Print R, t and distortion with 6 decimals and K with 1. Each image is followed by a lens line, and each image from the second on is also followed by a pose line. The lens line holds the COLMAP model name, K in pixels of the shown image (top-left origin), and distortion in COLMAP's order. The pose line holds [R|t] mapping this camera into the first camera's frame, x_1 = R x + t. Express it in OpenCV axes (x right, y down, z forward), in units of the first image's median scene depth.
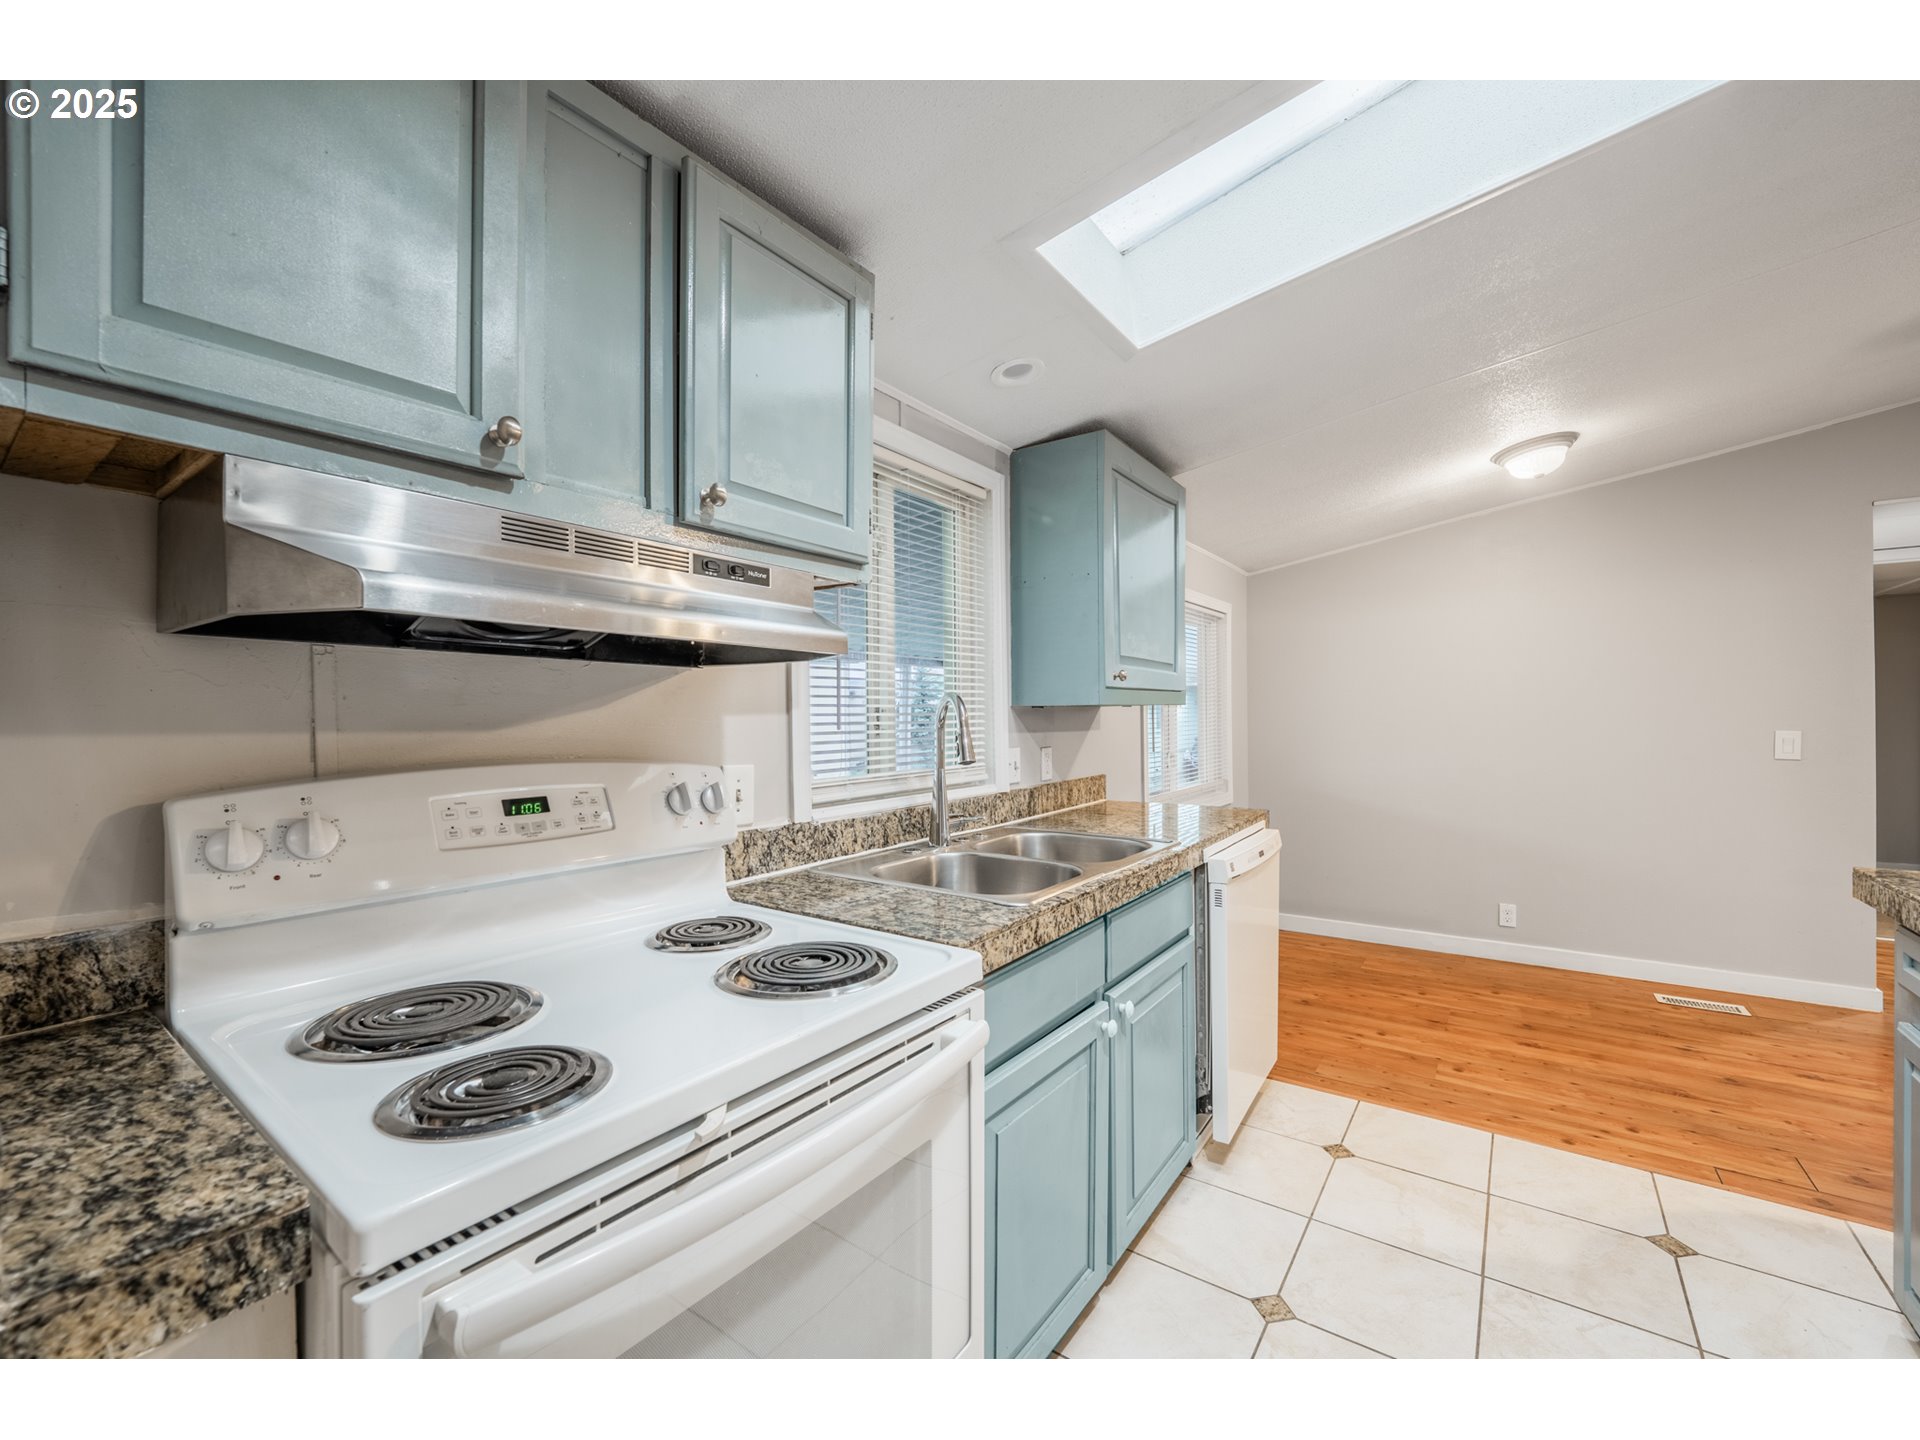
lens RADIAL K [[796.4, 0, 947.1], [0, 796.4, 718.3], [0, 0, 1]] dist [-0.008250, -0.002297]
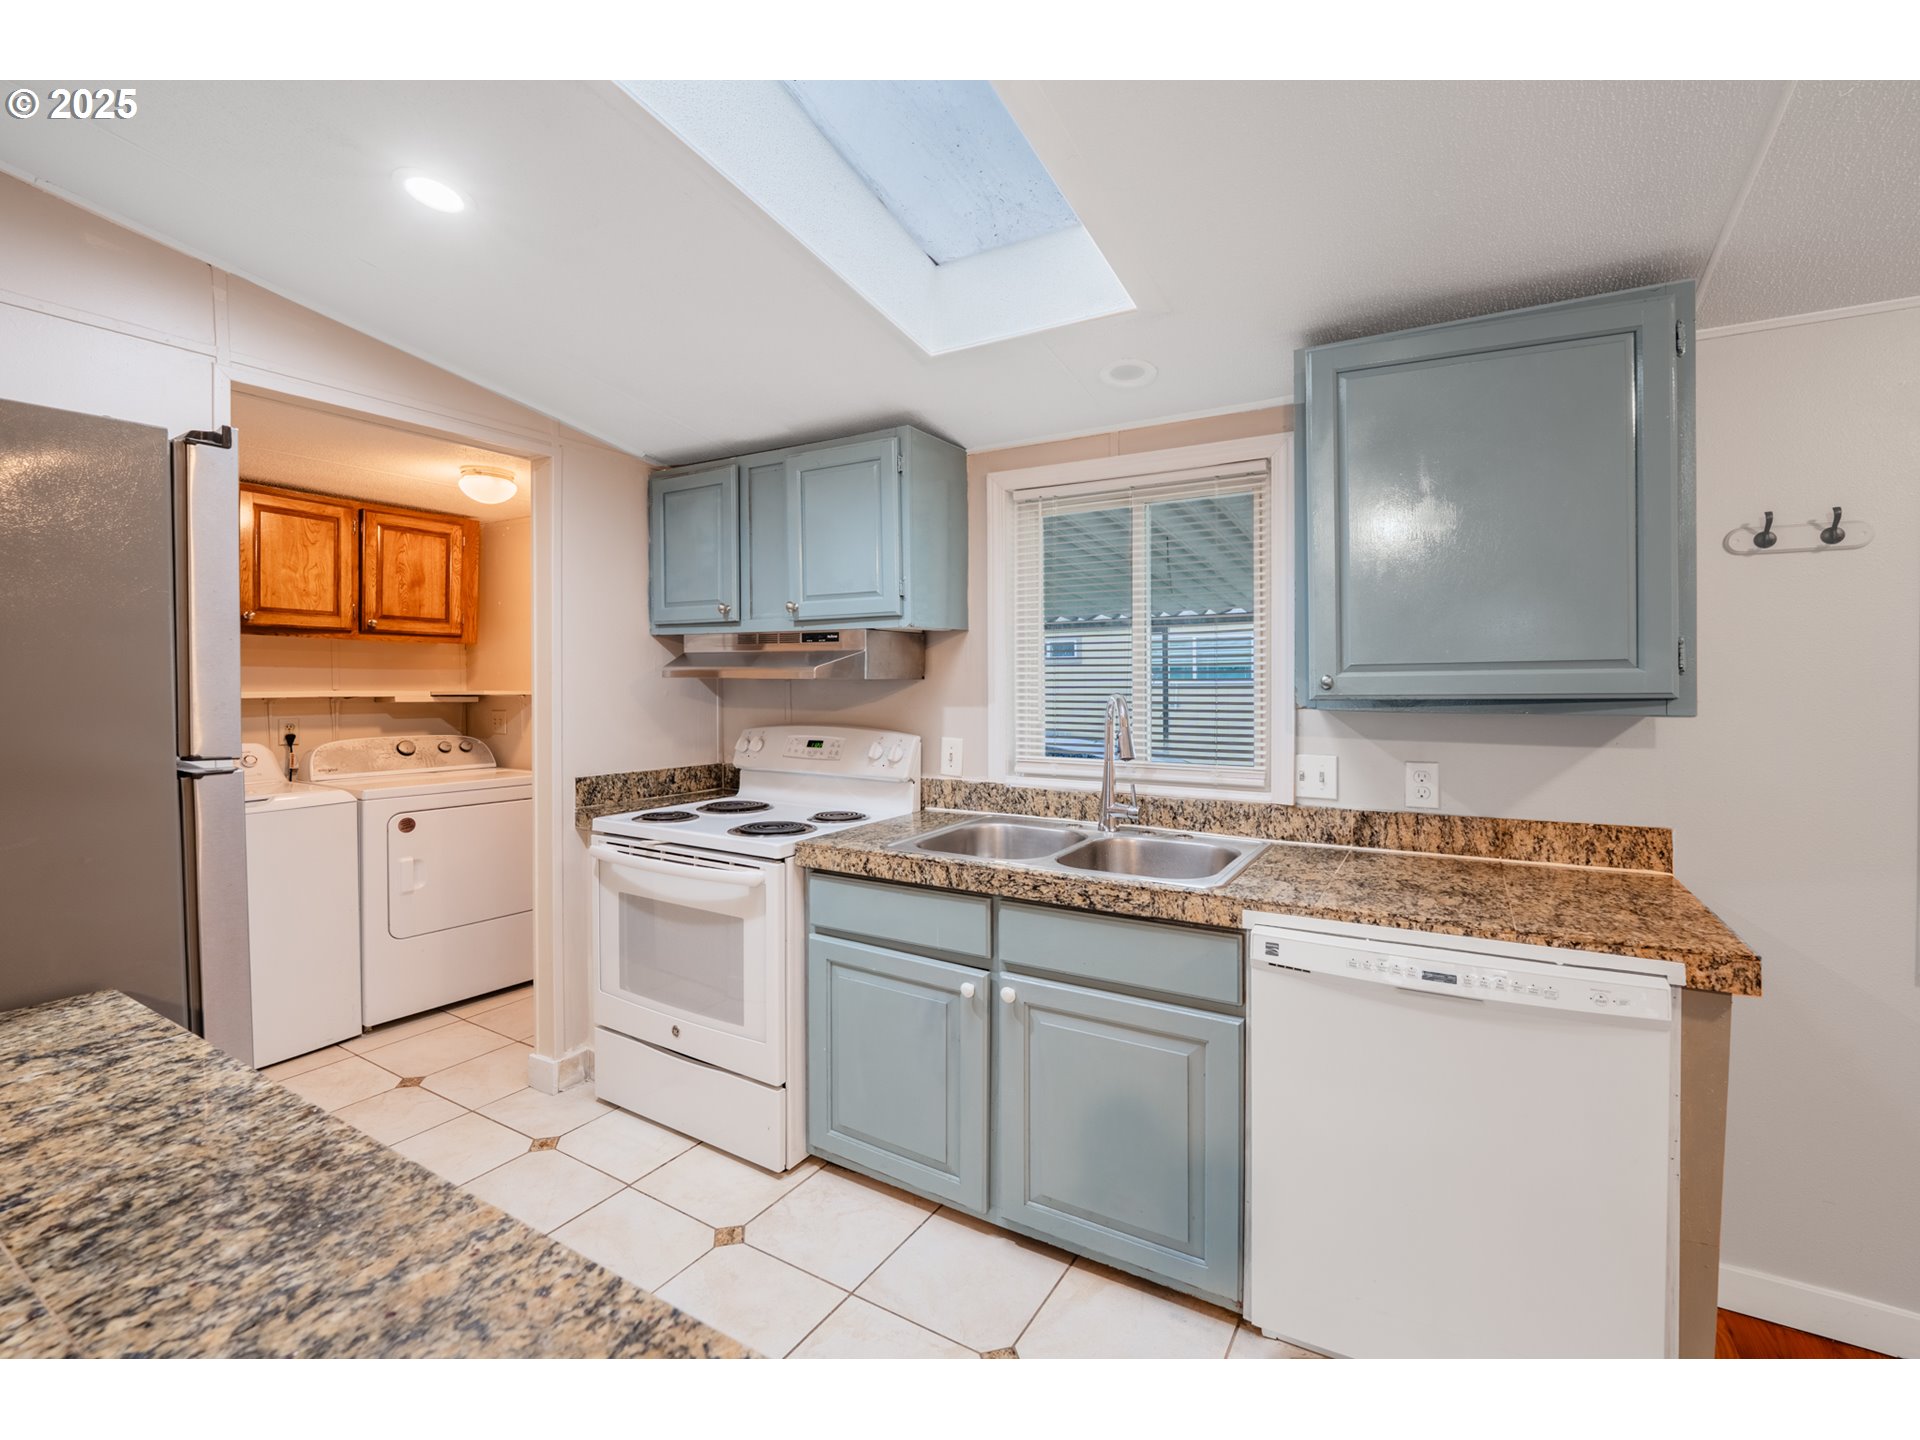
lens RADIAL K [[796.4, 0, 933.7], [0, 796.4, 679.9], [0, 0, 1]] dist [-0.008250, -0.002297]
pose [[0.097185, 0.014636, -0.995159, 1.149375], [0.000267, 0.999891, 0.014732, -0.069987], [0.995266, -0.001698, 0.097171, 0.706845]]
